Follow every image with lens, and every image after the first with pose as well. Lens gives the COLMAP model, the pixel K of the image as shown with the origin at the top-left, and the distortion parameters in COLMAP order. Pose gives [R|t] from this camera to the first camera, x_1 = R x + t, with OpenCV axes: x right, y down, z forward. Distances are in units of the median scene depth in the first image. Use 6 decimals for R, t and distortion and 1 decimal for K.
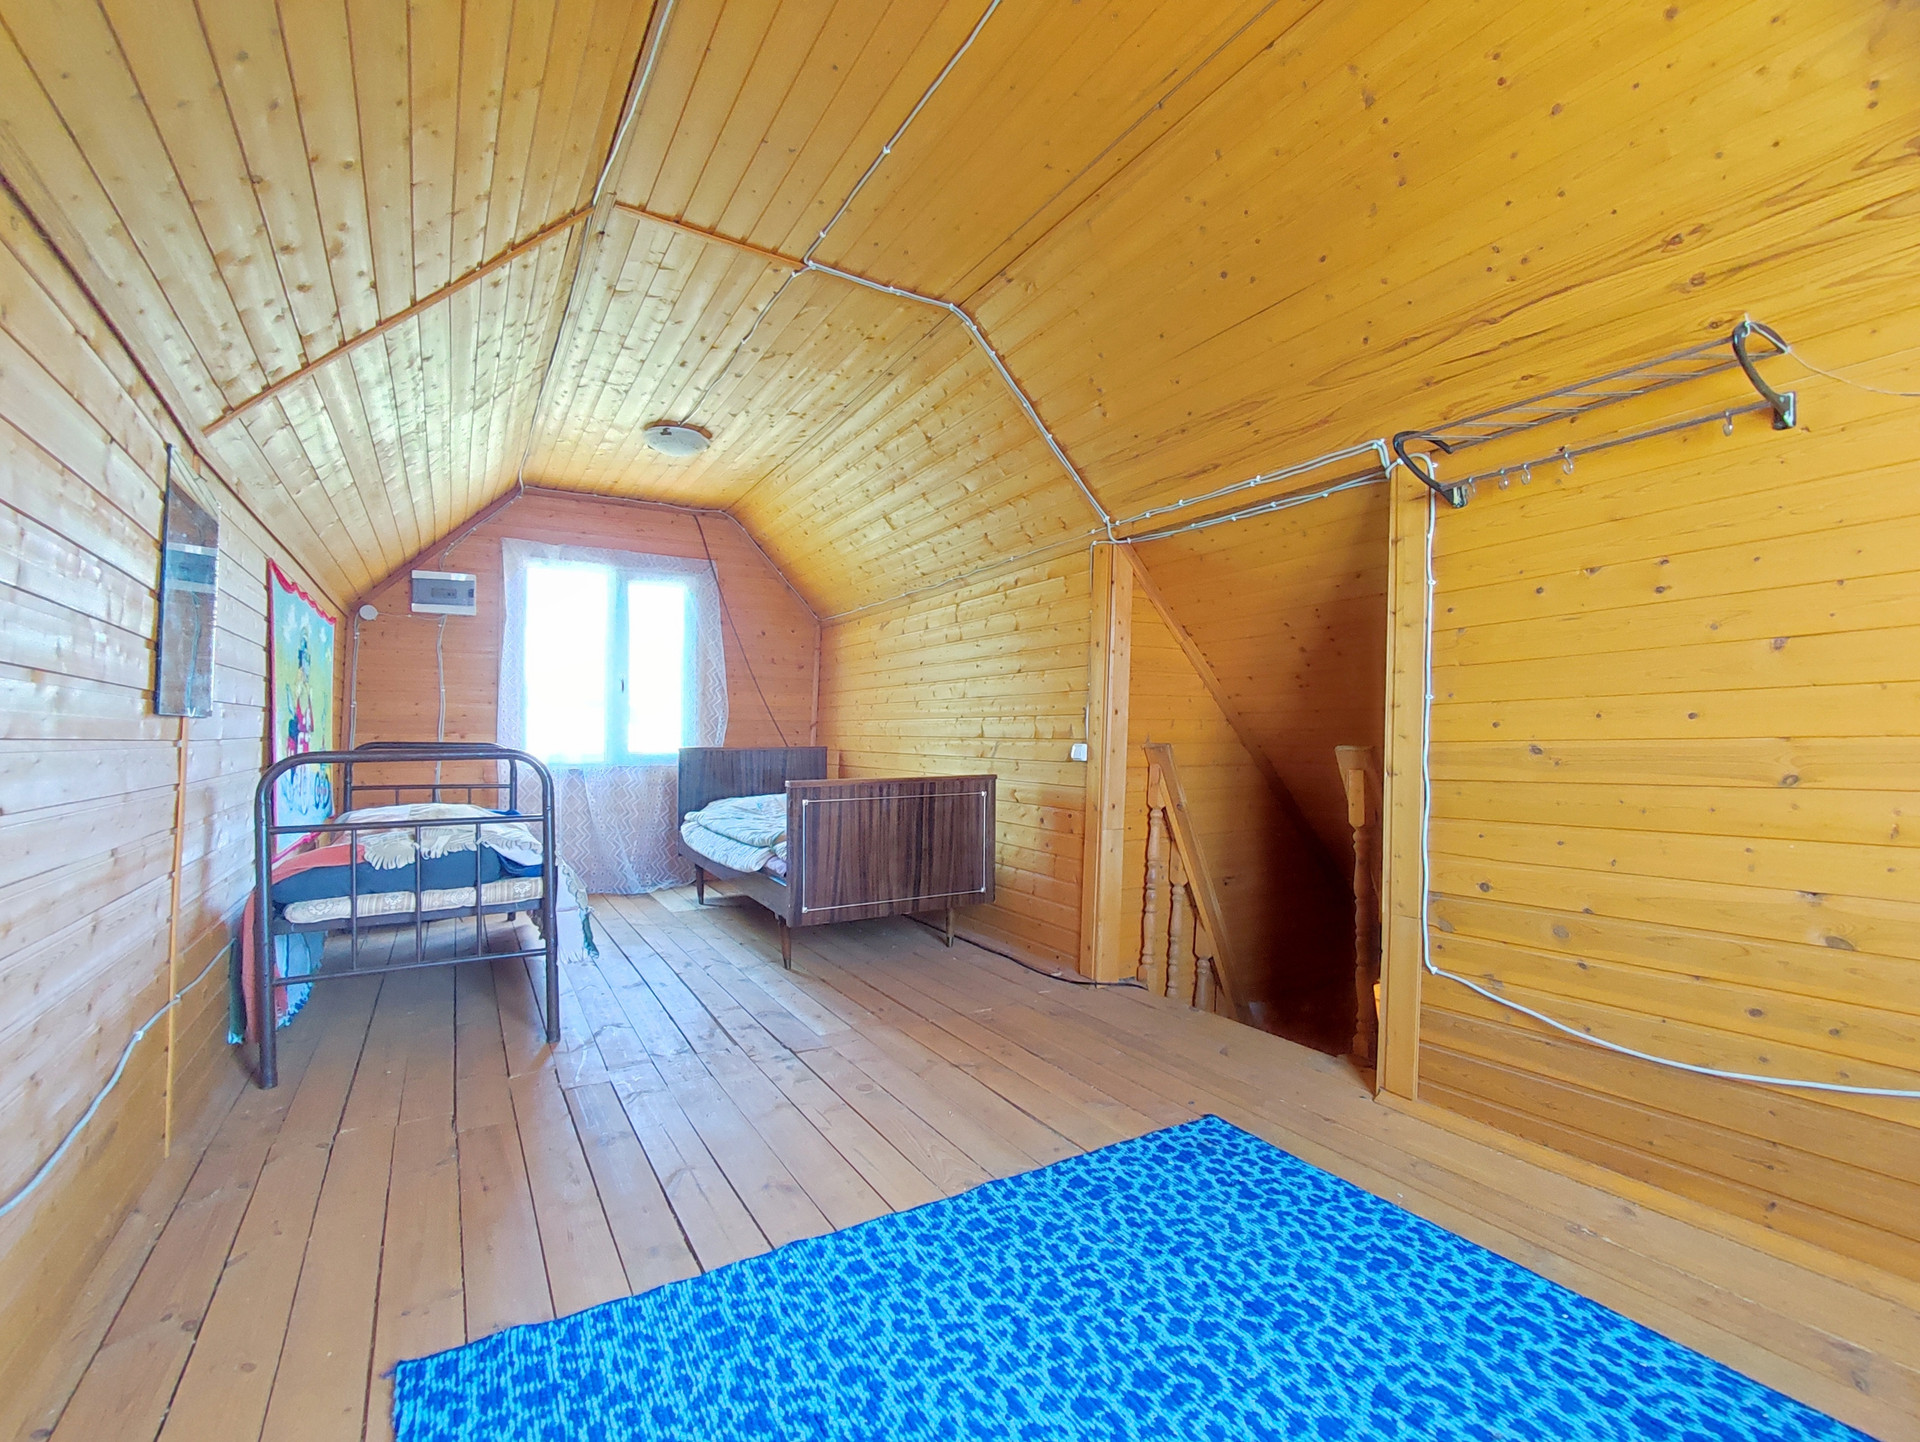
lens RADIAL K [[870.9, 0, 967.0], [0, 870.9, 732.1], [0, 0, 1]] dist [-0.007104, 0.001440]
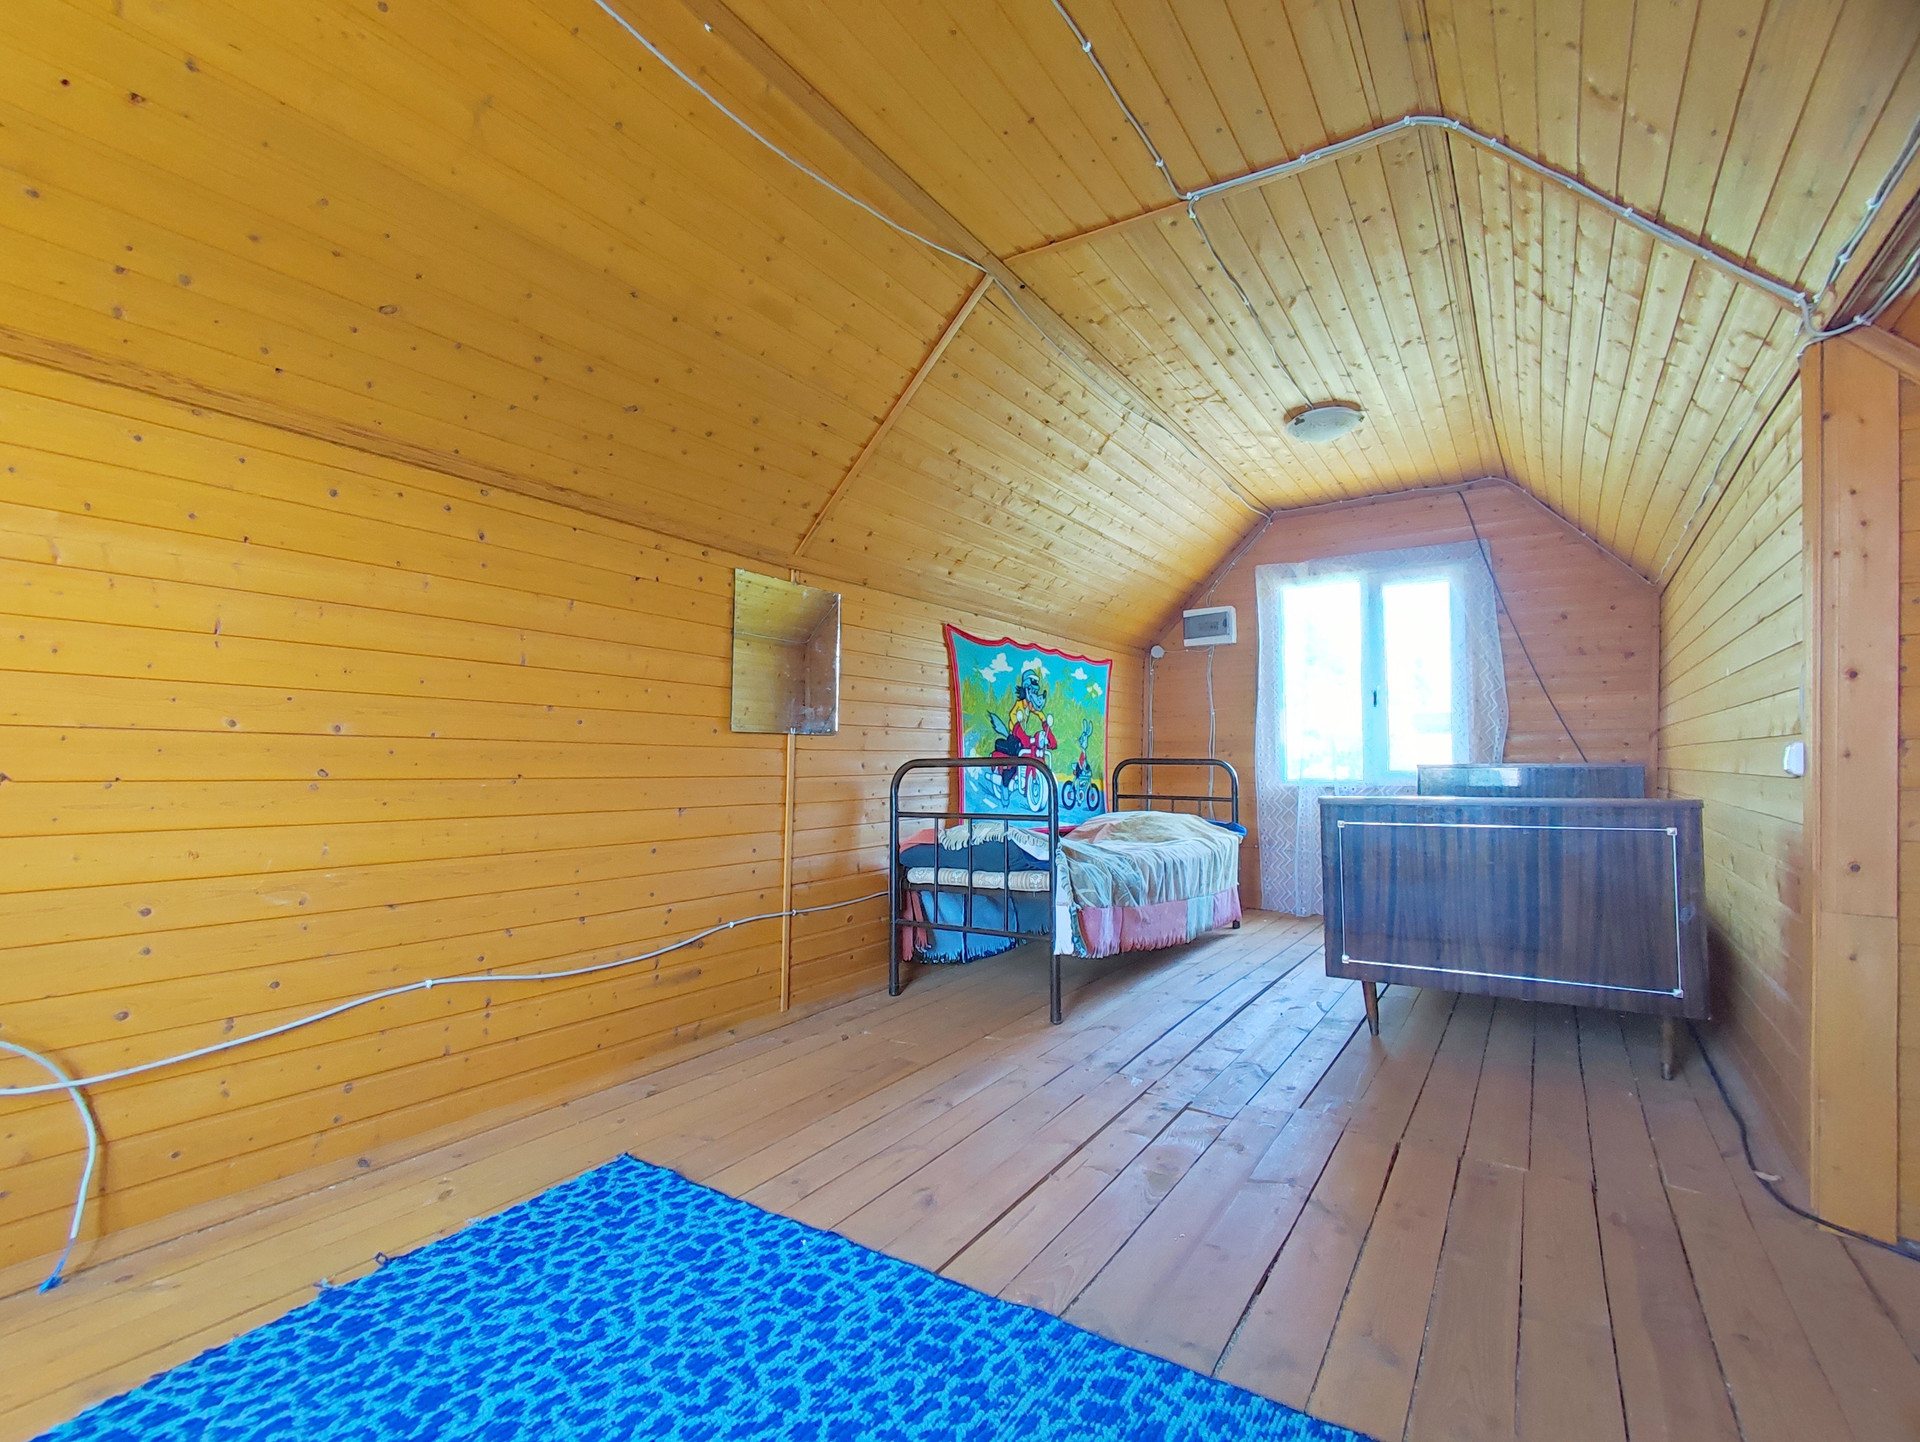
lens RADIAL K [[870.9, 0, 967.0], [0, 870.9, 732.1], [0, 0, 1]] dist [-0.007104, 0.001440]
pose [[0.443853, -0.037445, -0.895317, 0.523515], [0.007018, 0.999241, -0.038312, 0.033574], [0.896072, 0.010722, 0.443779, 0.457646]]
